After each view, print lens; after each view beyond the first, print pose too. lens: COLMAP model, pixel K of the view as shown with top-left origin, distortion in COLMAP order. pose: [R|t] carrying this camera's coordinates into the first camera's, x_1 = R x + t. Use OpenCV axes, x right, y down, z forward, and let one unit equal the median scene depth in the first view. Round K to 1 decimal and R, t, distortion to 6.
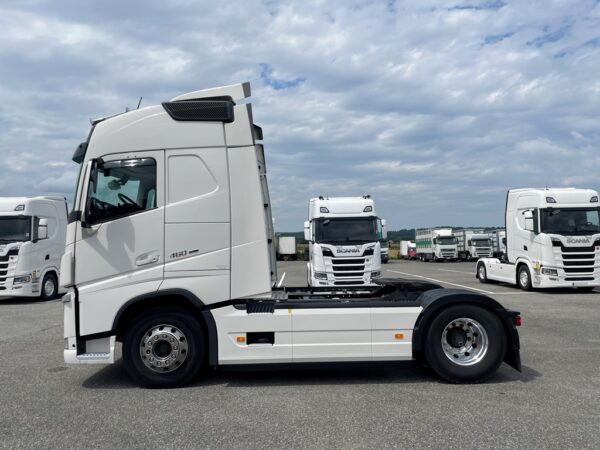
lens RADIAL K [[453.5, 0, 306.7], [0, 453.5, 239.4], [0, 0, 1]] dist [0.110879, -0.149011]
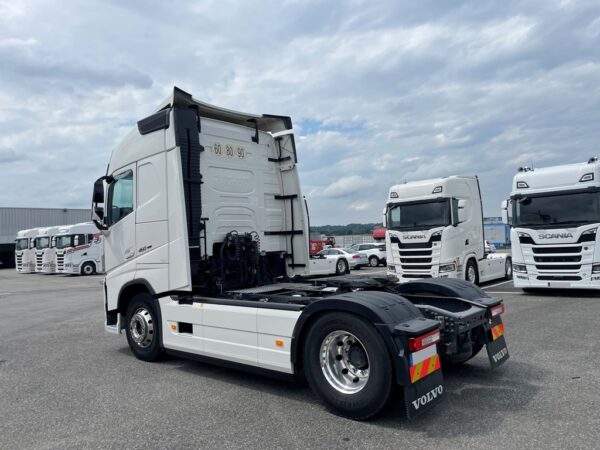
lens RADIAL K [[453.5, 0, 306.7], [0, 453.5, 239.4], [0, 0, 1]] dist [0.110879, -0.149011]
pose [[0.741328, -0.017301, -0.670920, 0.487441], [0.039254, 0.999074, 0.017609, 0.001625], [0.669994, -0.039390, 0.741321, 0.241663]]
